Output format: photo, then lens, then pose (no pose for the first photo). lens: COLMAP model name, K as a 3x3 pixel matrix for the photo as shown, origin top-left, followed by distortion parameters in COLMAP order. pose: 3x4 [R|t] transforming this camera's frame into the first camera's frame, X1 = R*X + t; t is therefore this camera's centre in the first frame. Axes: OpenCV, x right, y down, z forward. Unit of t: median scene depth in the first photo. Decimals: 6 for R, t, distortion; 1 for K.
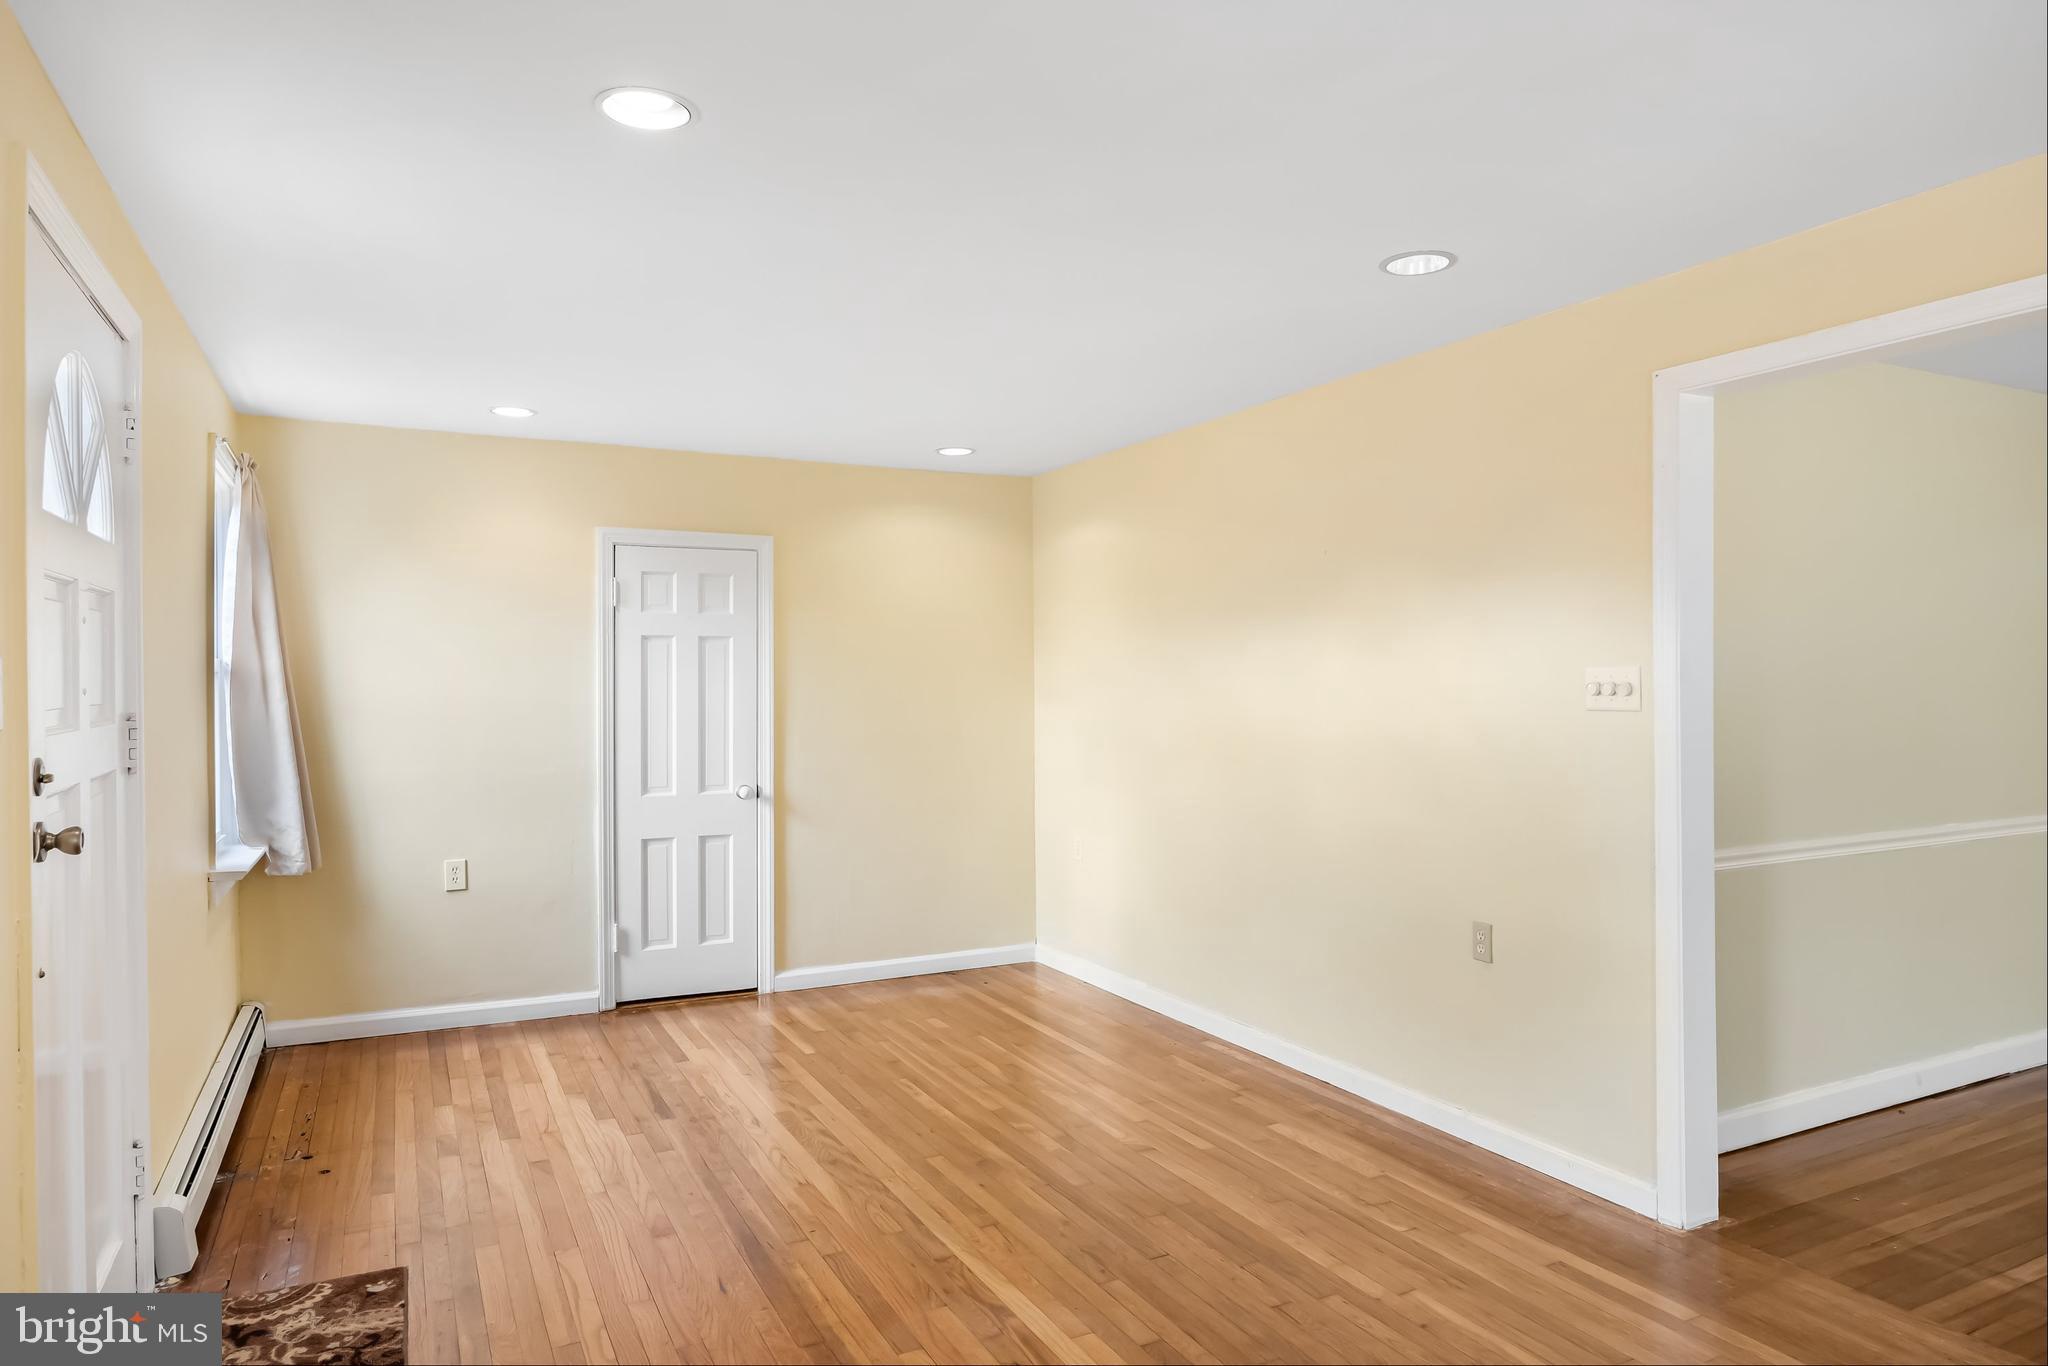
lens RADIAL K [[1212.3, 0, 993.1], [0, 1212.3, 684.3], [0, 0, 1]] dist [-0.011892, -0.000462]
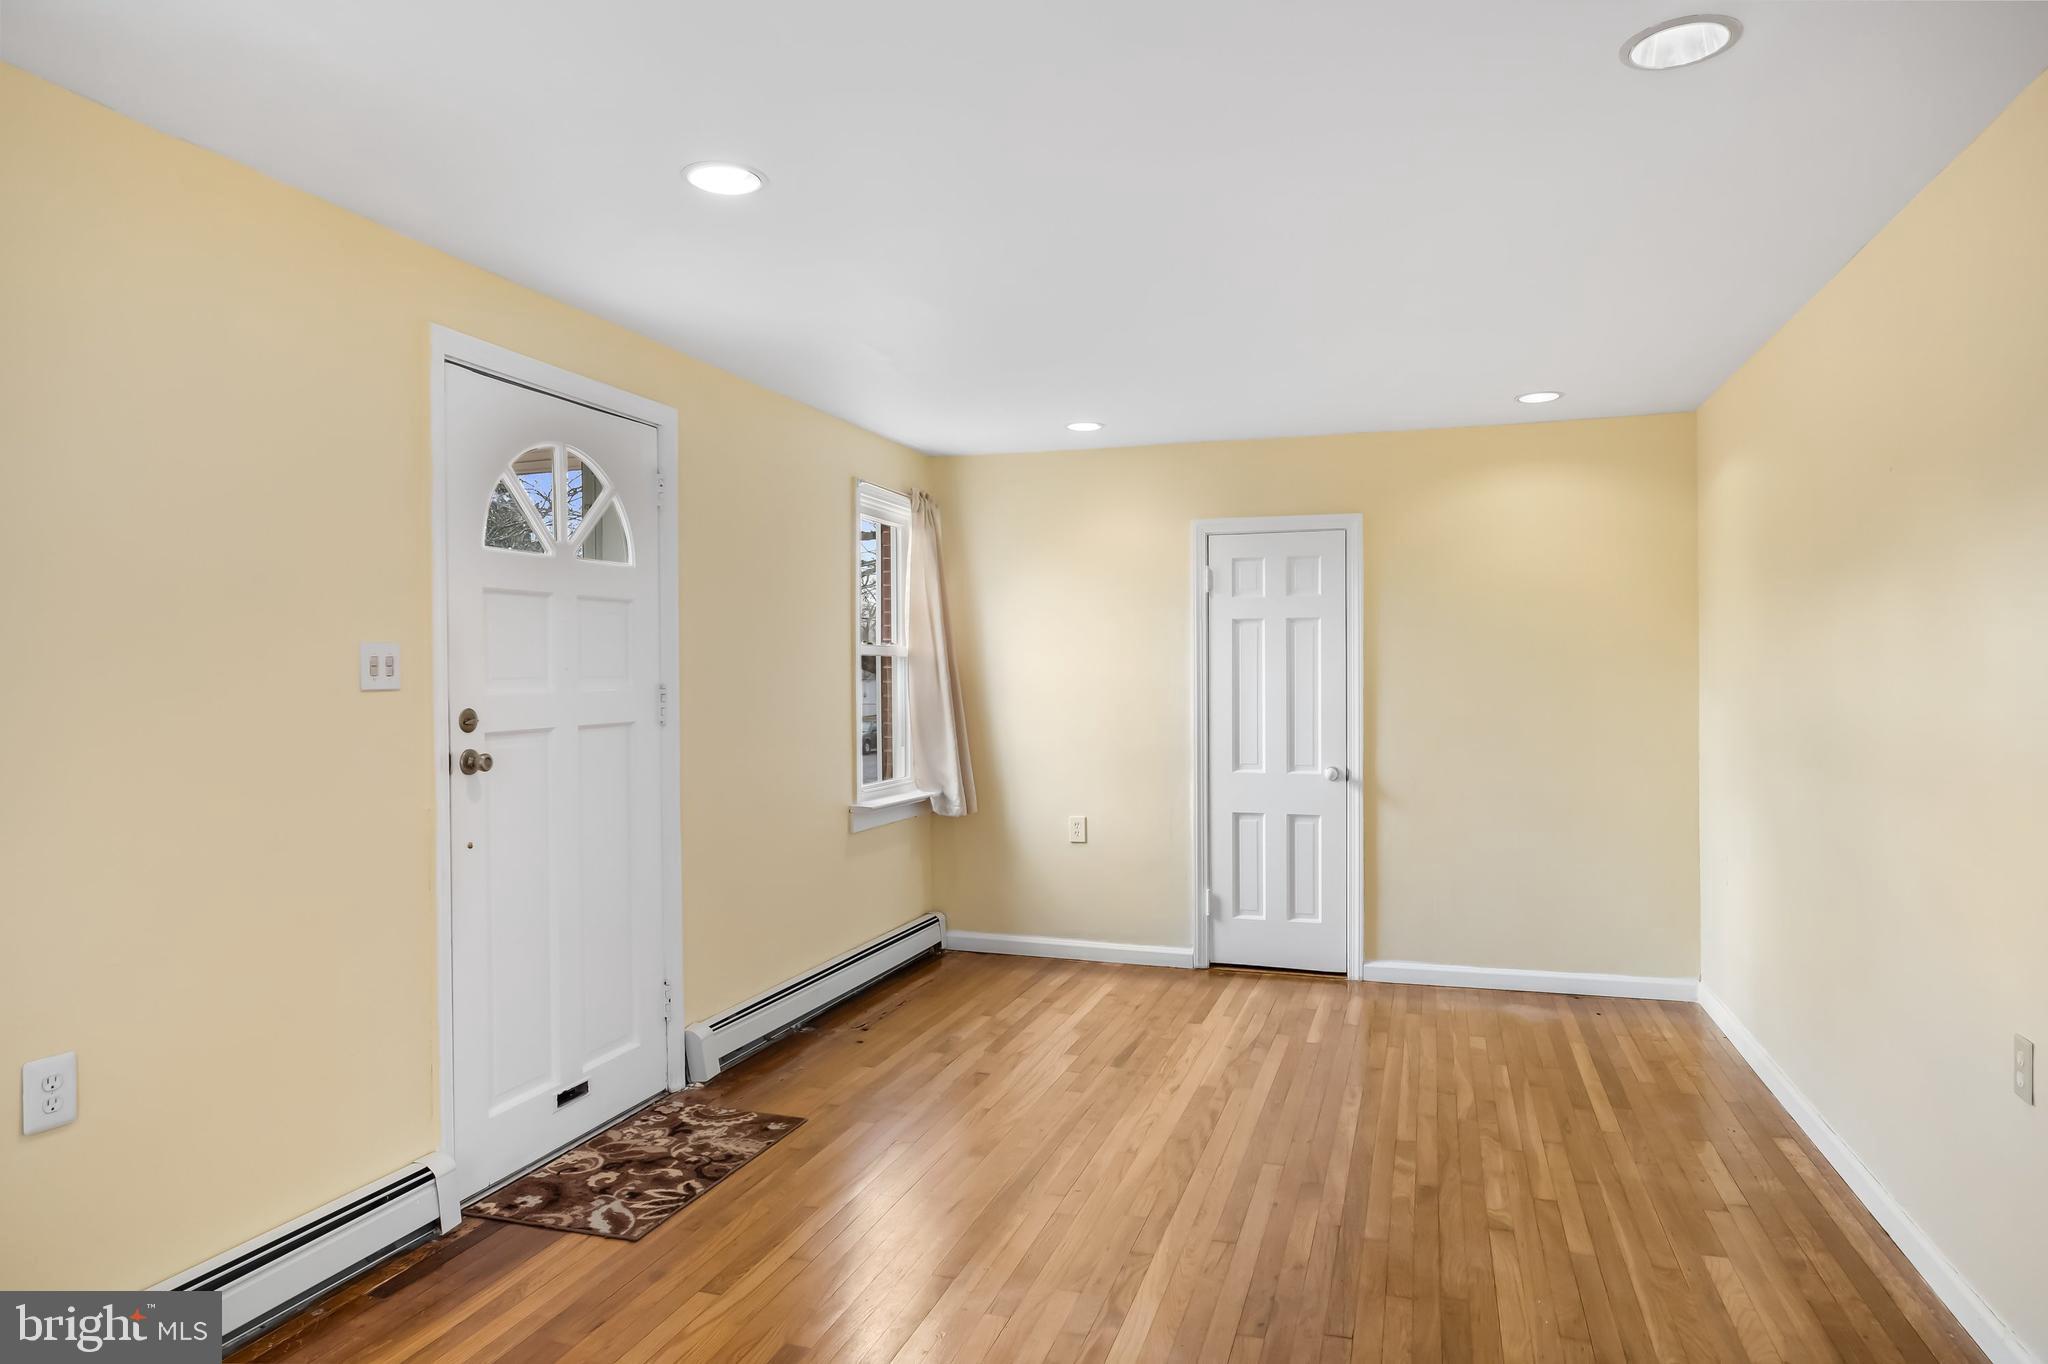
lens RADIAL K [[1172.2, 0, 1040.5], [0, 1172.2, 677.6], [0, 0, 1]] dist [-0.014827, 0.000203]
pose [[0.730322, 0.002326, -0.683099, 0.327850], [0.001521, 0.999986, 0.005031, 0.005835], [0.683102, -0.004713, 0.730308, 0.161984]]
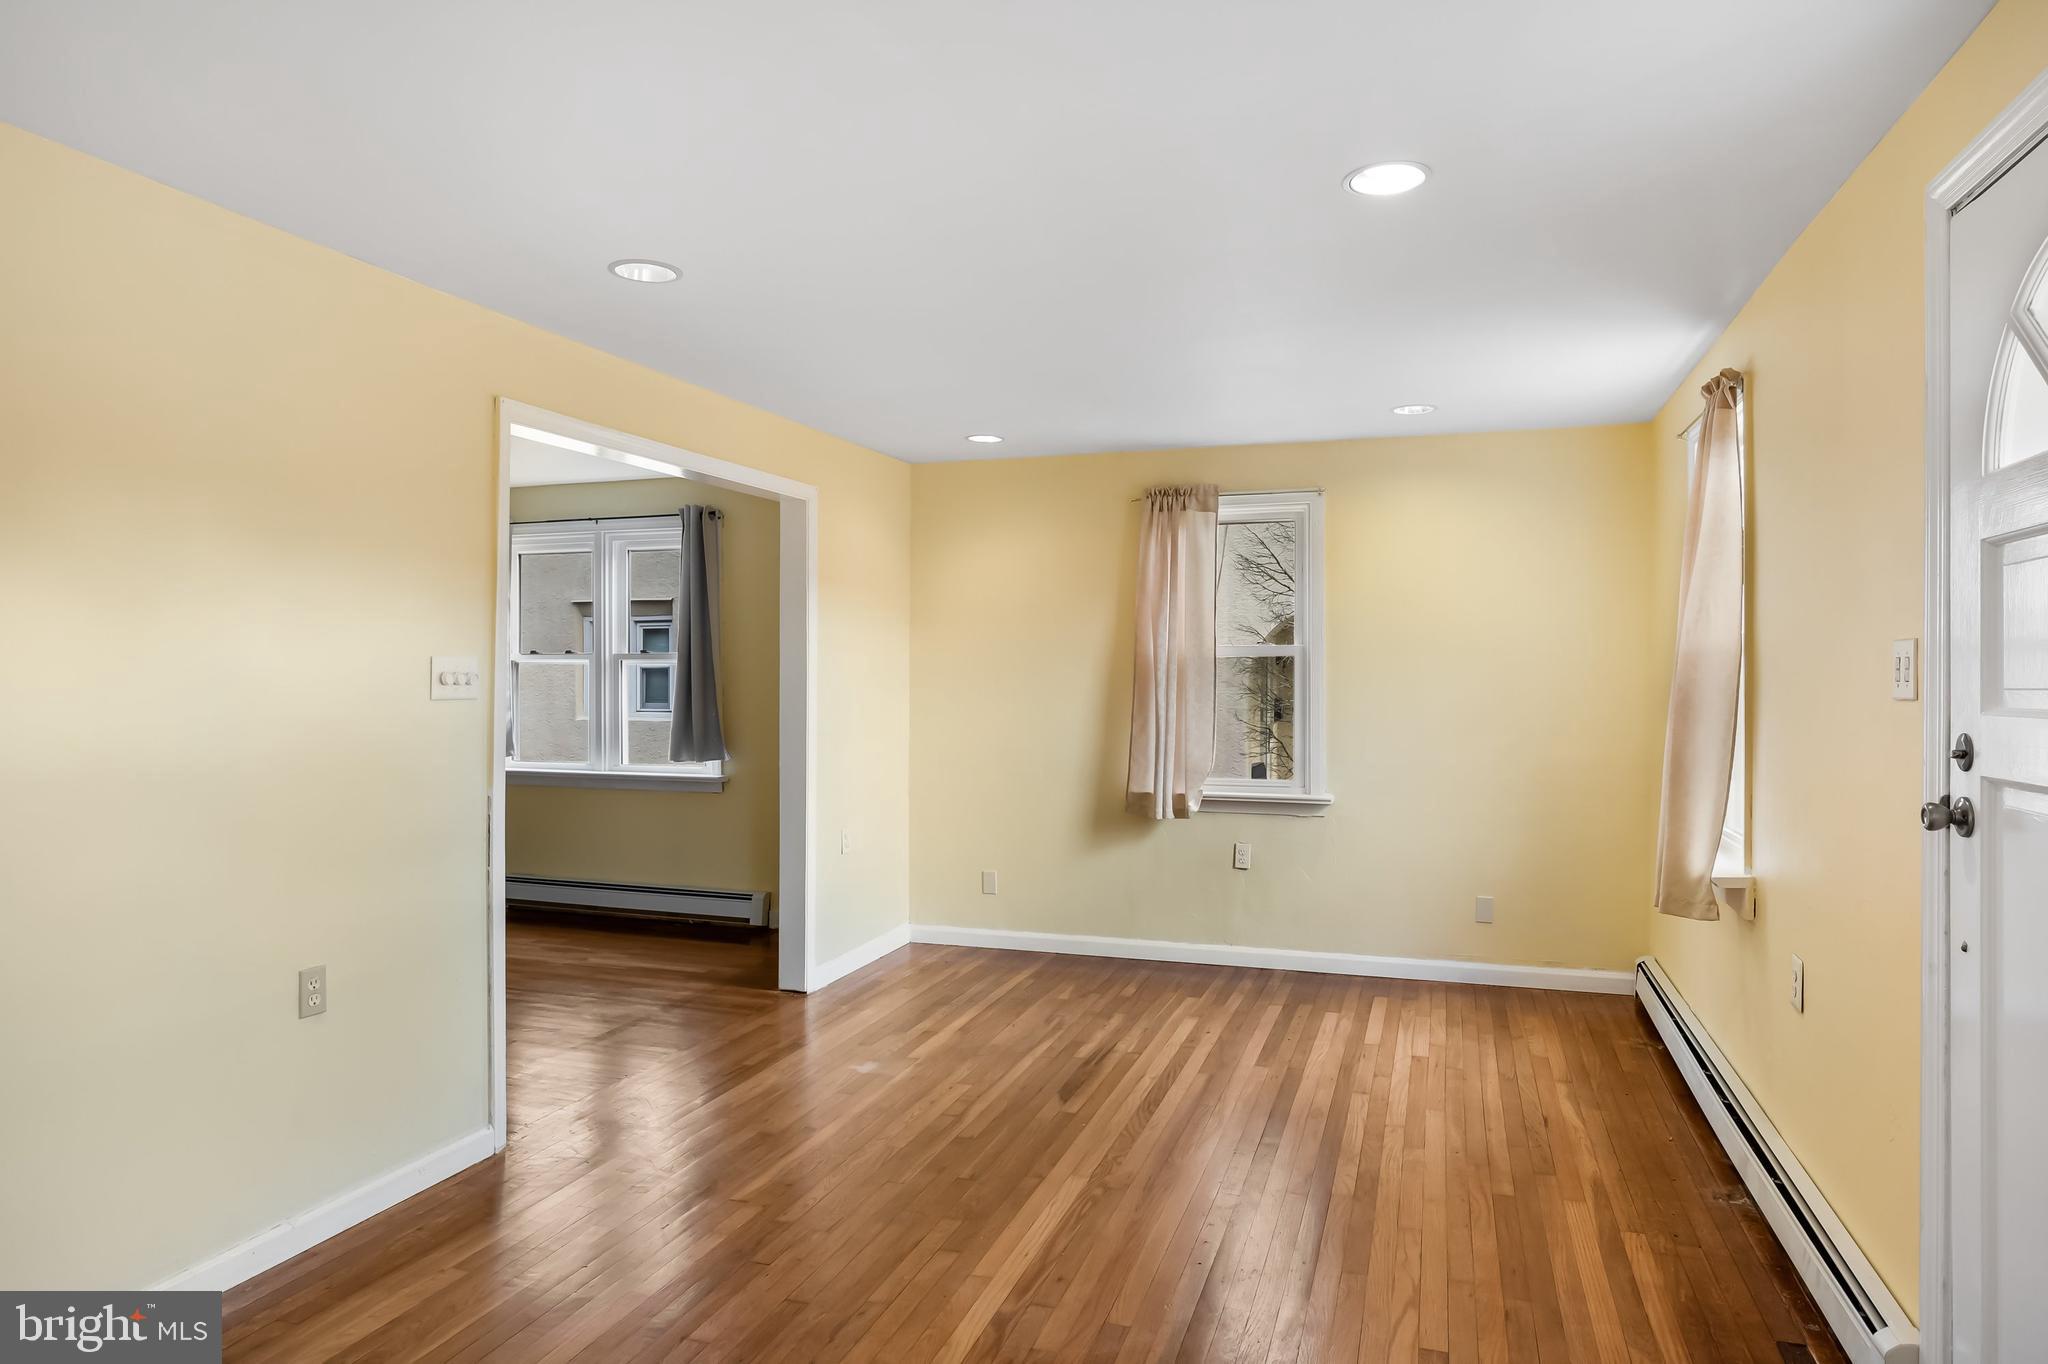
lens RADIAL K [[1230.4, 0, 1055.5], [0, 1230.4, 672.6], [0, 0, 1]] dist [-0.018962, 0.003186]
pose [[-0.730485, 0.008581, 0.682875, -0.386078], [0.006212, 0.999963, -0.005920, 0.005192], [-0.682901, -0.000082, -0.730511, 0.934514]]
